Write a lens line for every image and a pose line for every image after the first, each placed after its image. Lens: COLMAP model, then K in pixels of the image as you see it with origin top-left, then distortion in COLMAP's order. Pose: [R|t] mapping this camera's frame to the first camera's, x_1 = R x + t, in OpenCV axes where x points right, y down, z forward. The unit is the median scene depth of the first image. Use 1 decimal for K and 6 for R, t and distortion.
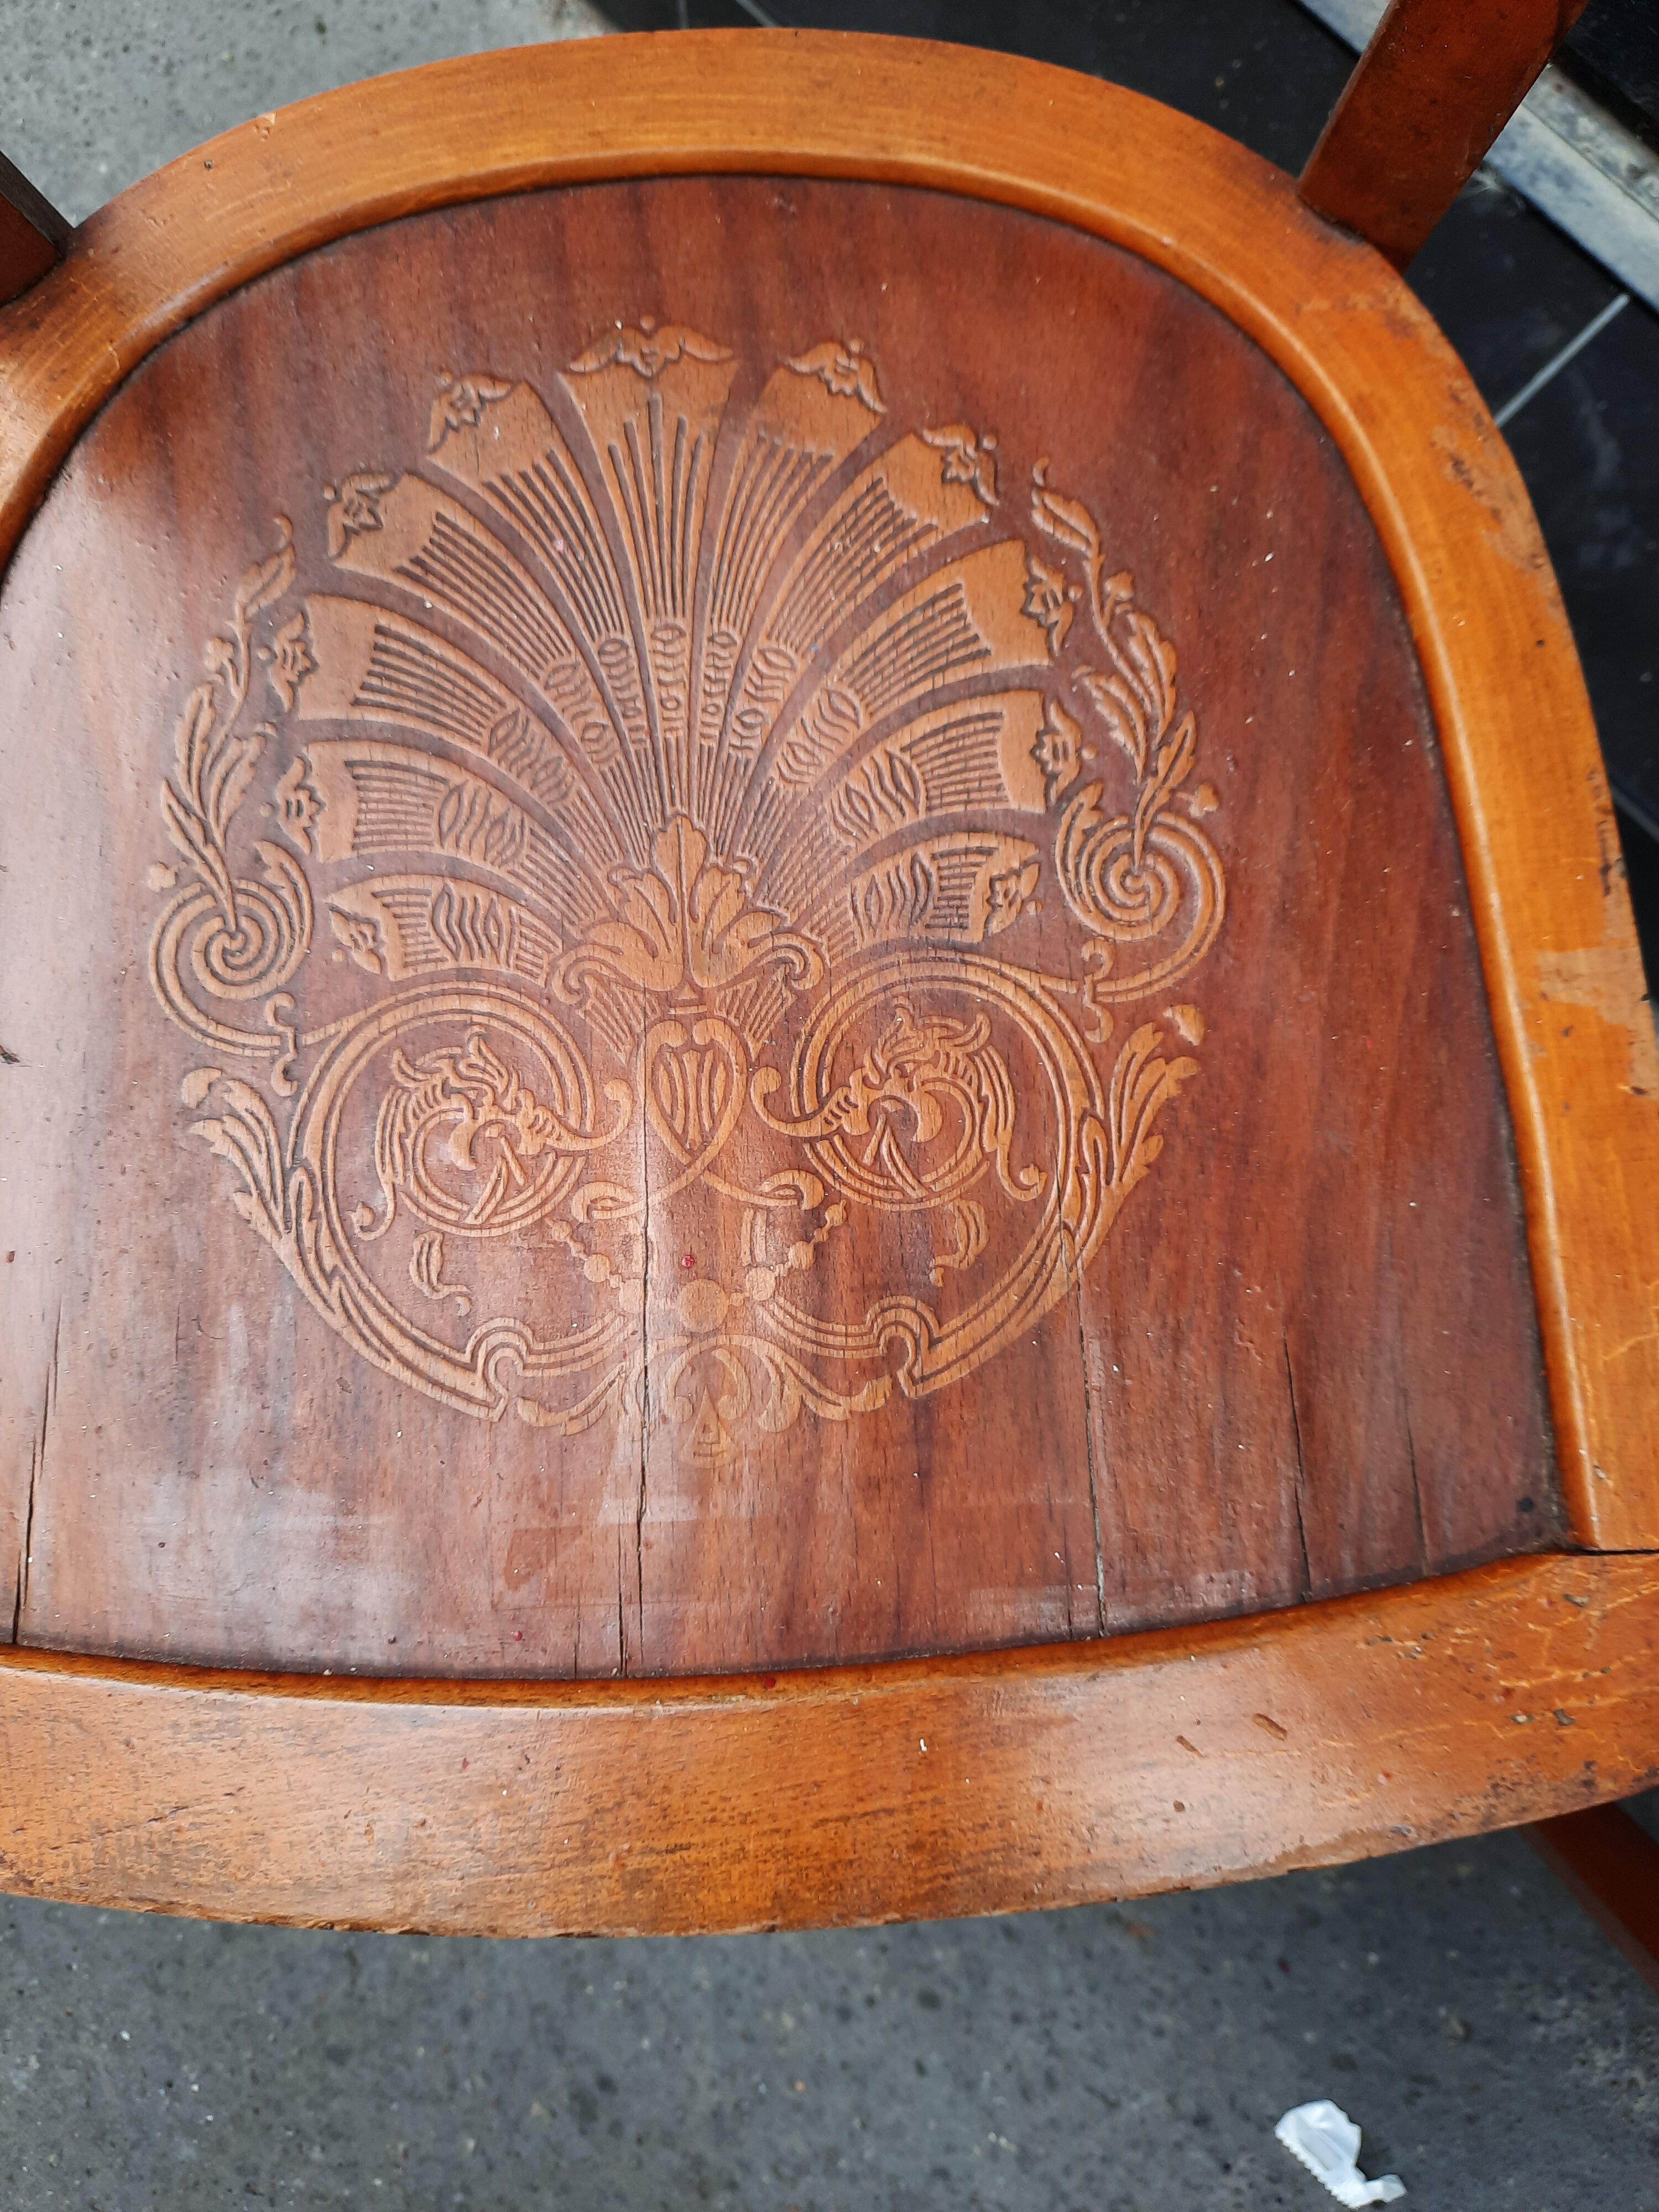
lens RADIAL K [[1648.8, 0, 820.2], [0, 1648.8, 1051.0], [0, 0, 1]] dist [0.019932, -0.018676]
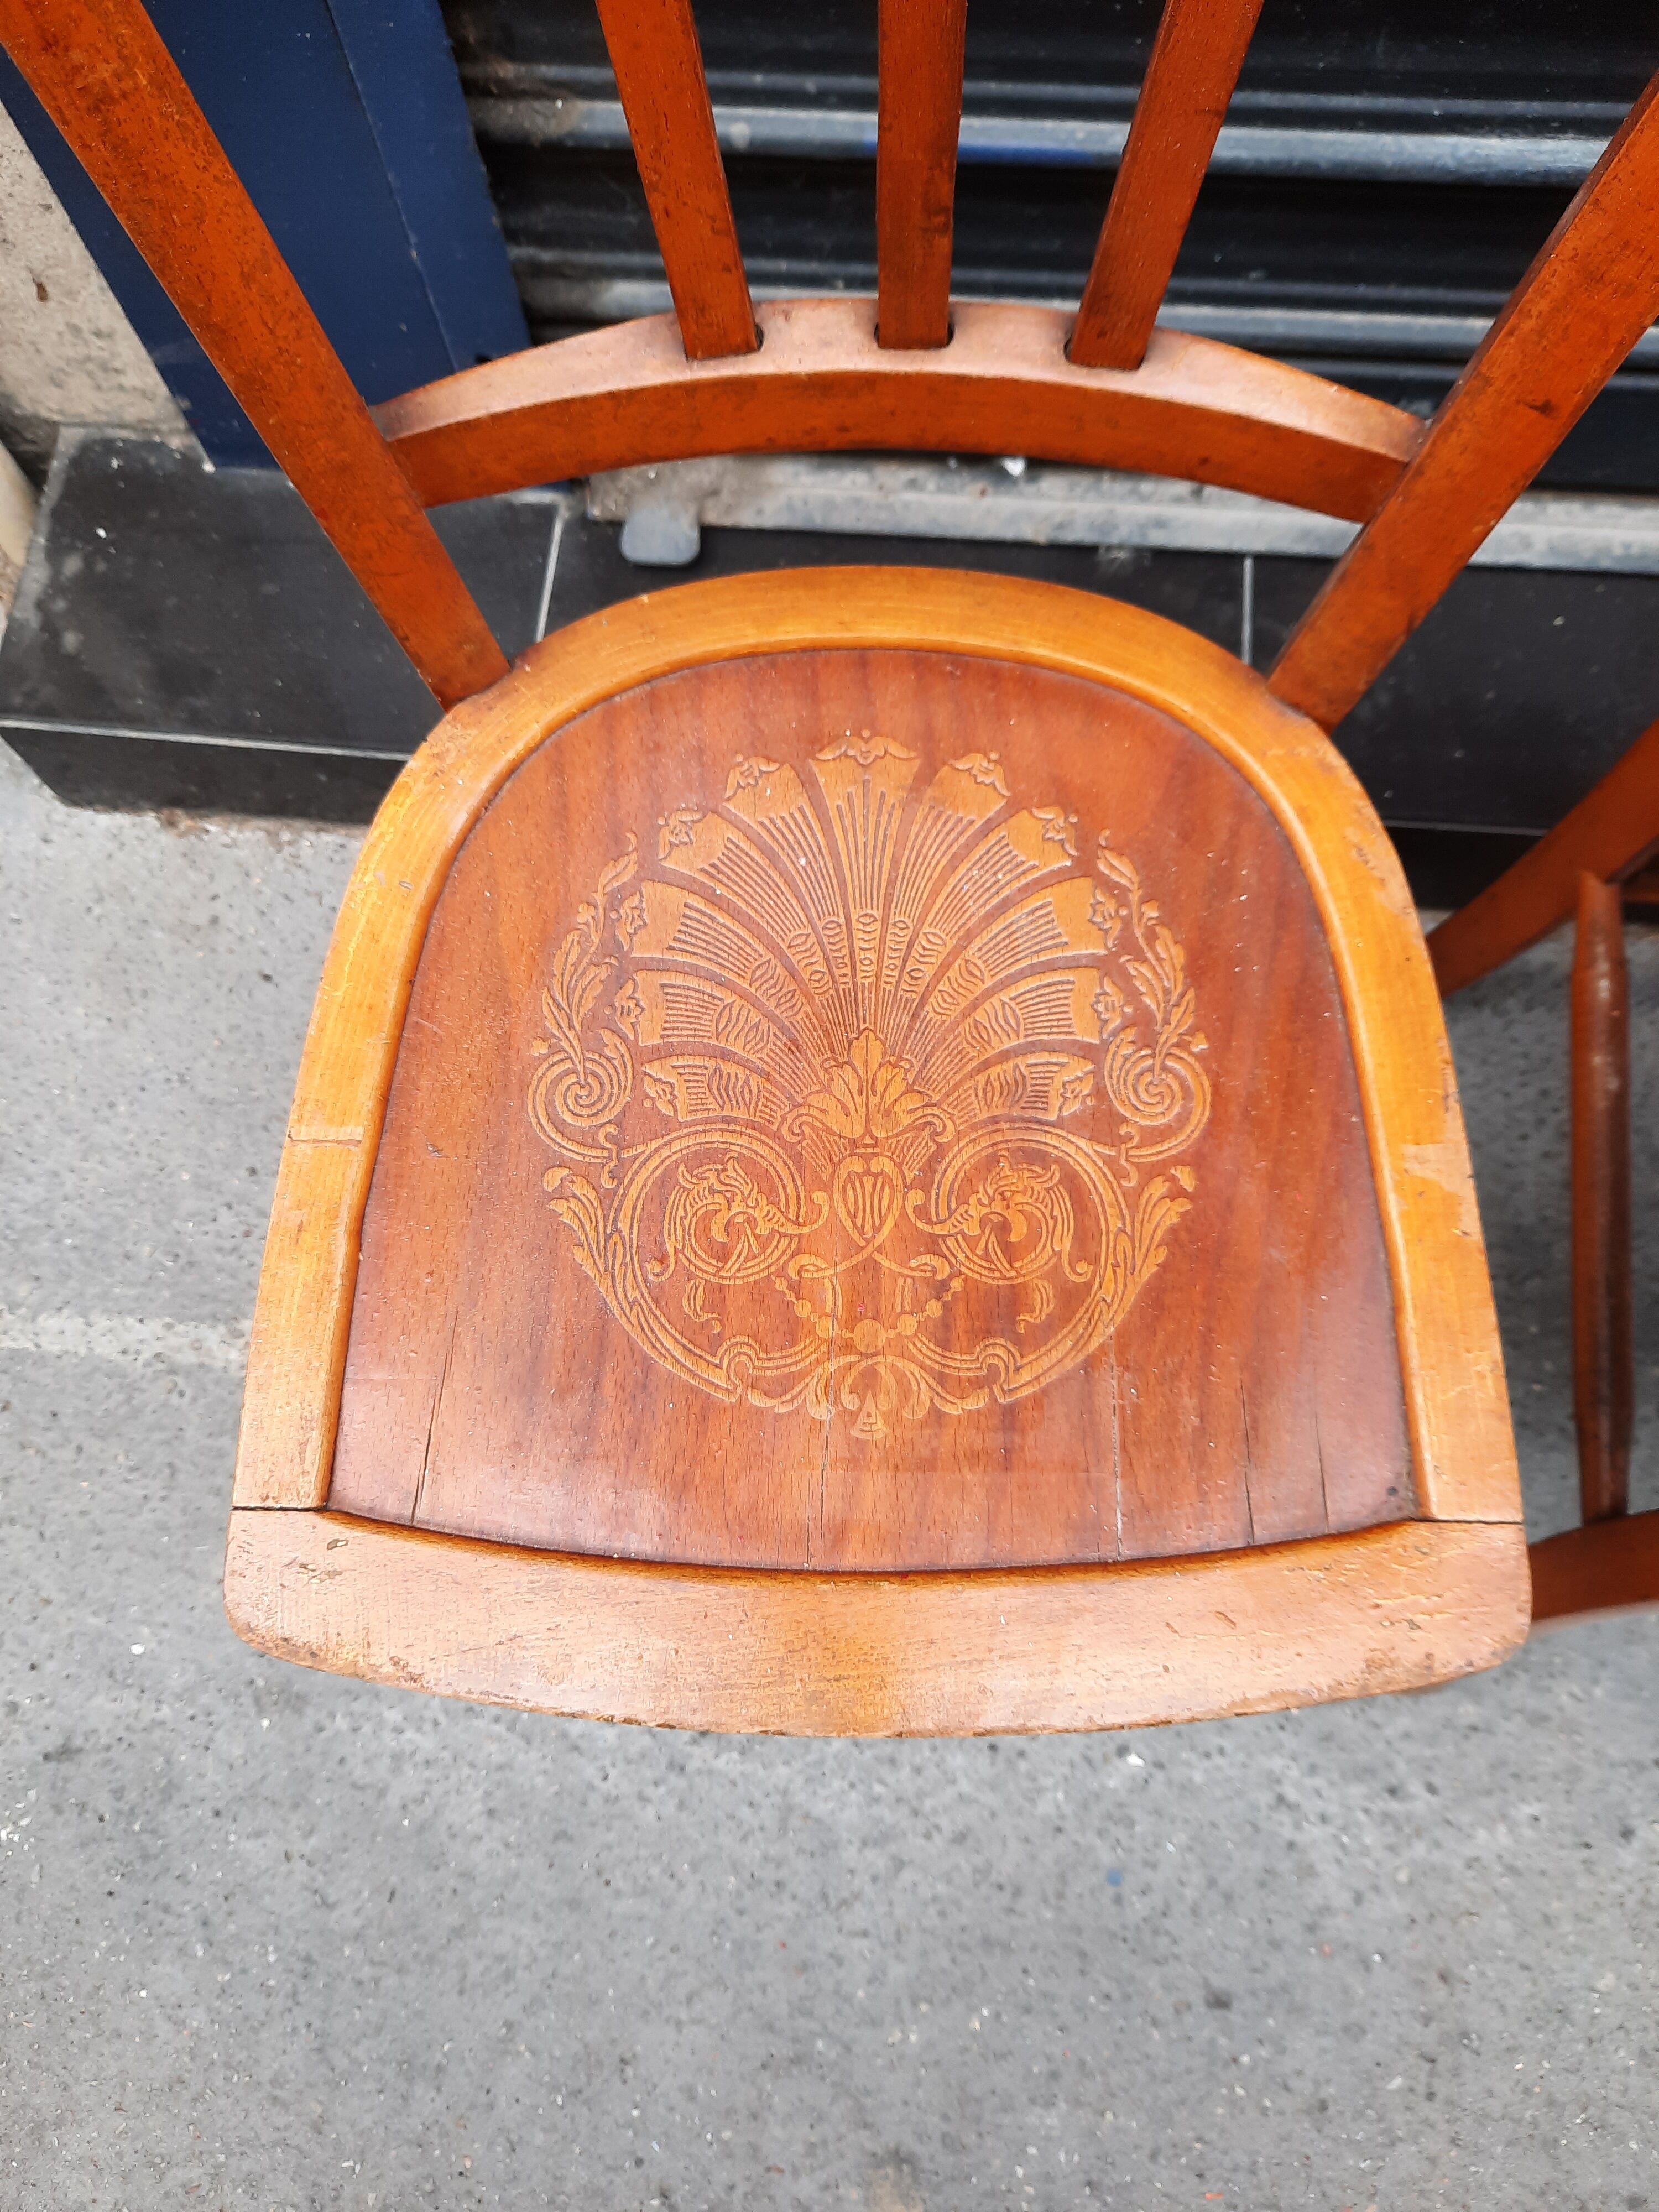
lens RADIAL K [[1648.8, 0, 807.2], [0, 1648.8, 1087.3], [0, 0, 1]] dist [0.019932, -0.018676]
pose [[0.997775, 0.066601, -0.003027, -0.137997], [-0.066232, 0.985010, -0.159273, 0.170115], [-0.007626, 0.159119, 0.987230, -0.563649]]
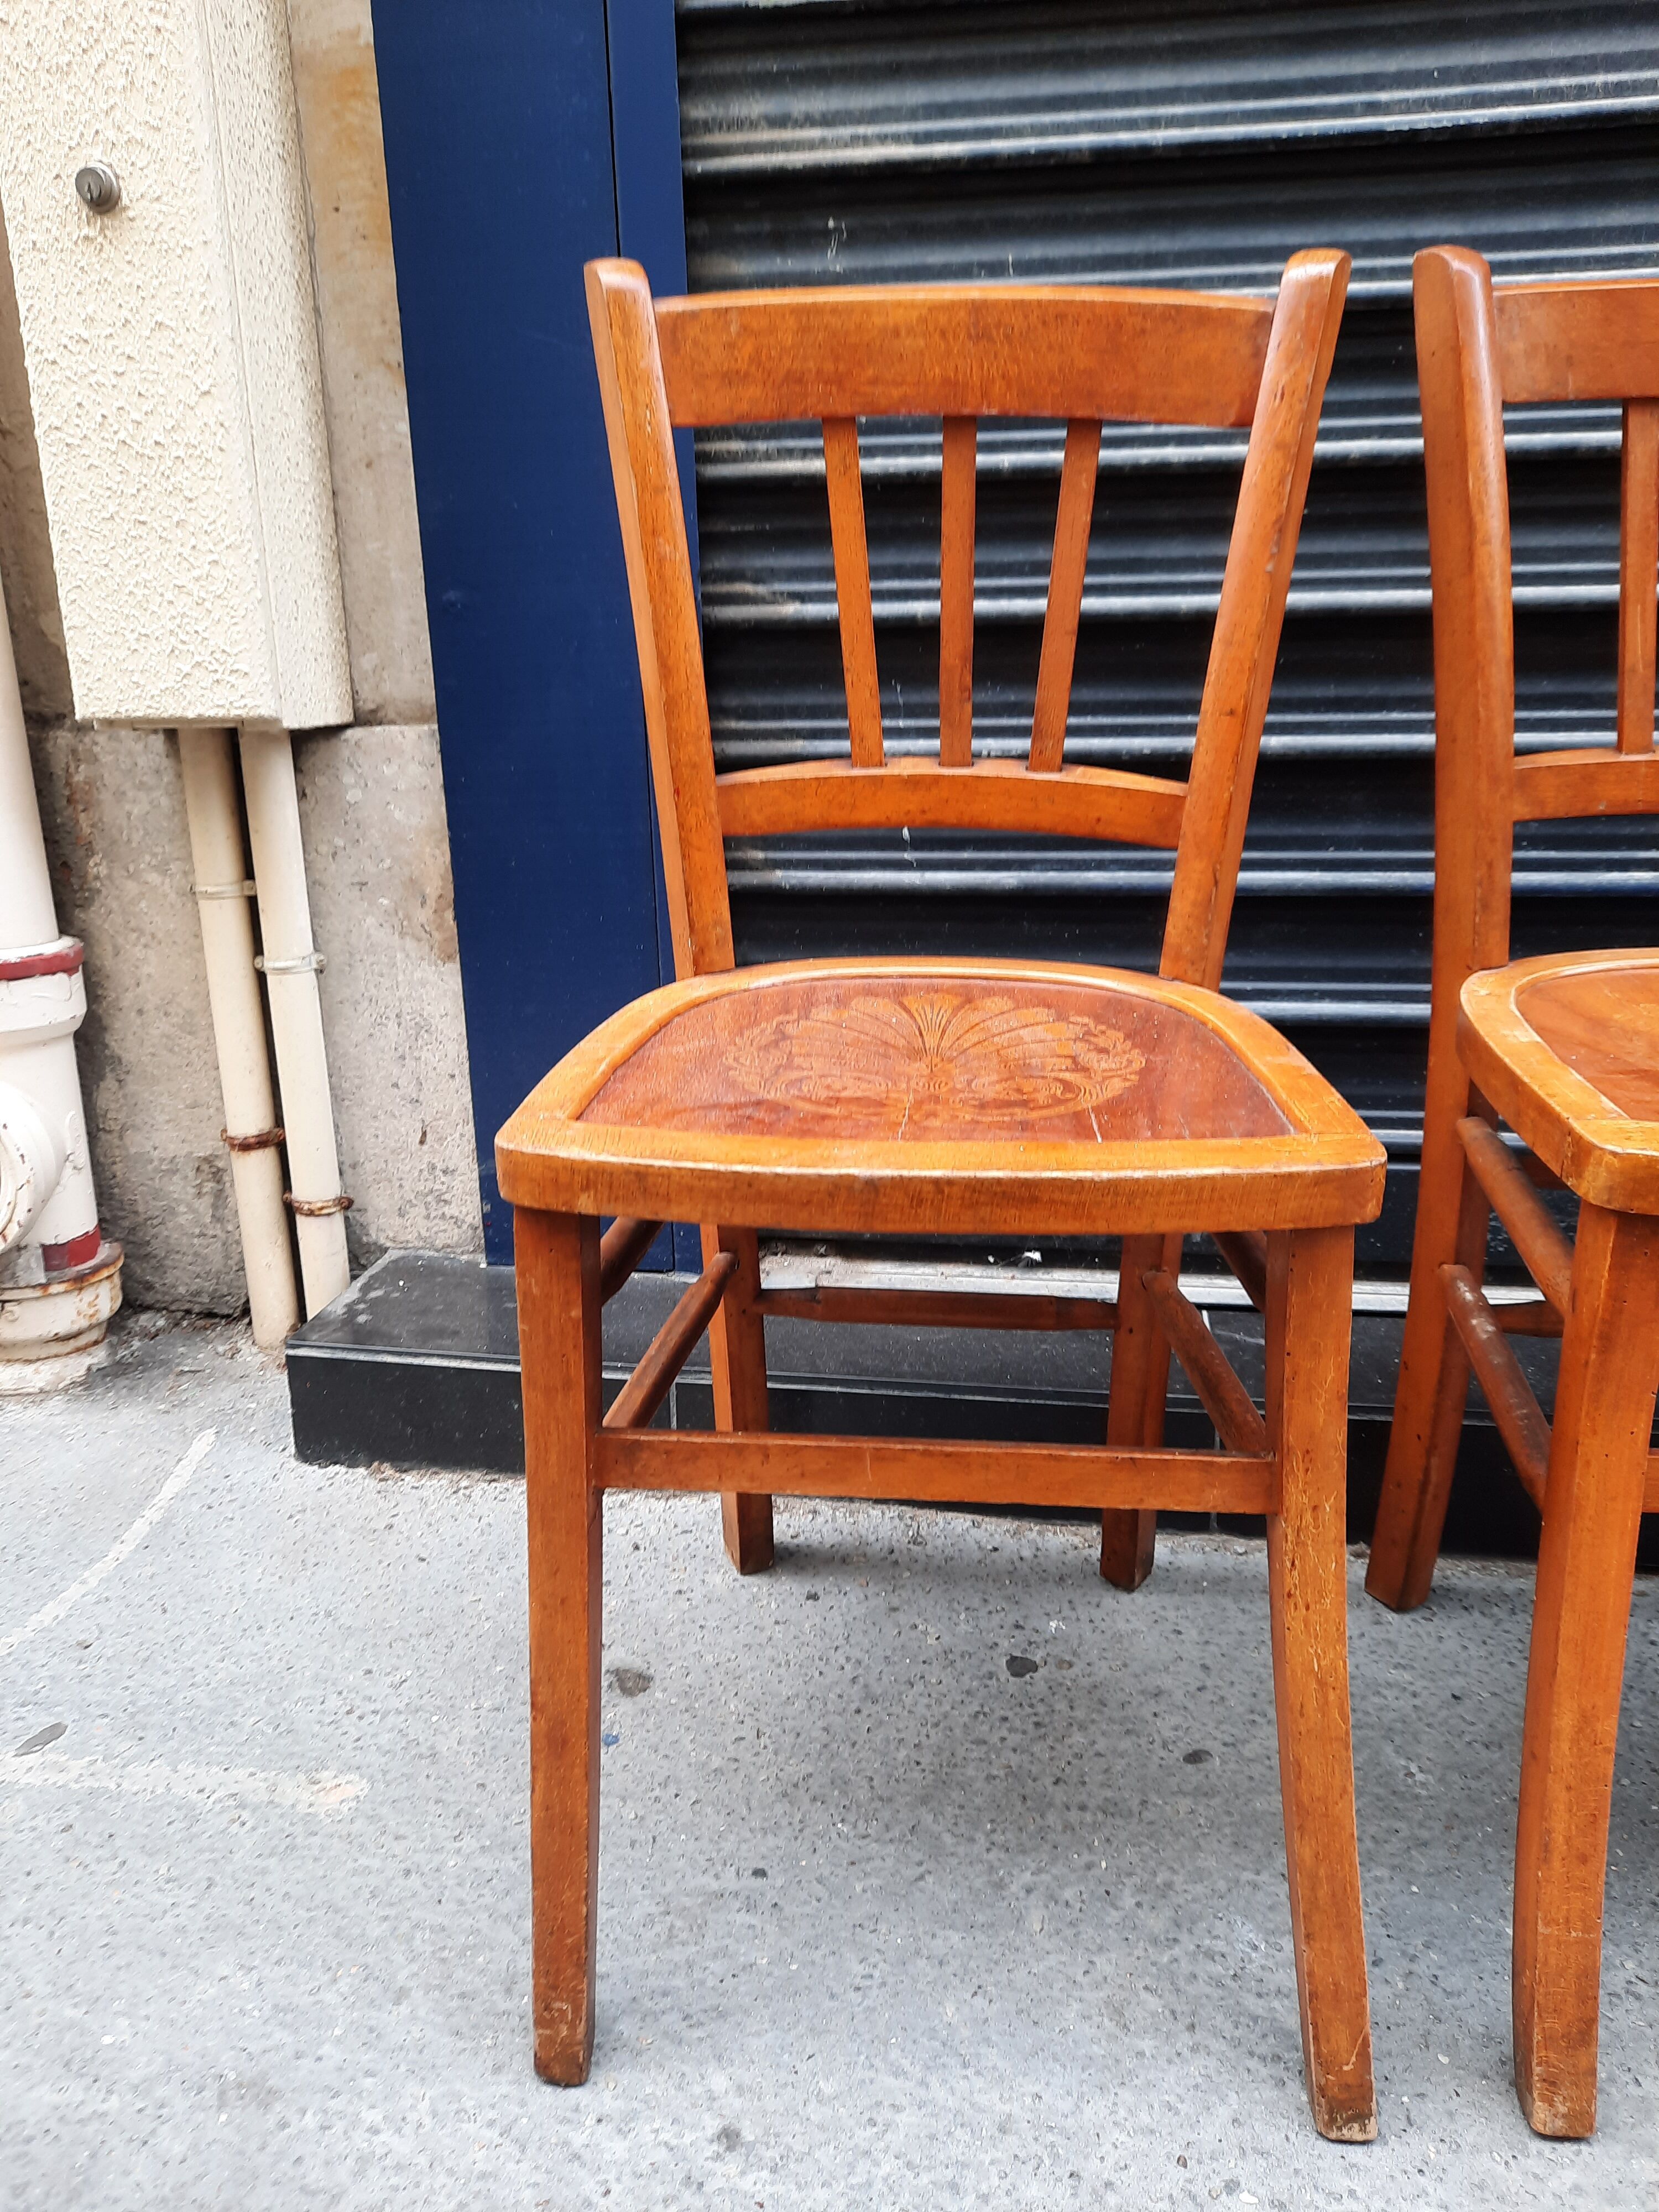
lens RADIAL K [[1648.8, 0, 822.5], [0, 1648.8, 1075.5], [0, 0, 1]] dist [0.019932, -0.018676]
pose [[0.991063, 0.069931, -0.113593, 0.038418], [-0.132113, 0.396907, -0.908301, 2.268231], [-0.018433, 0.915191, 0.402599, -0.006141]]
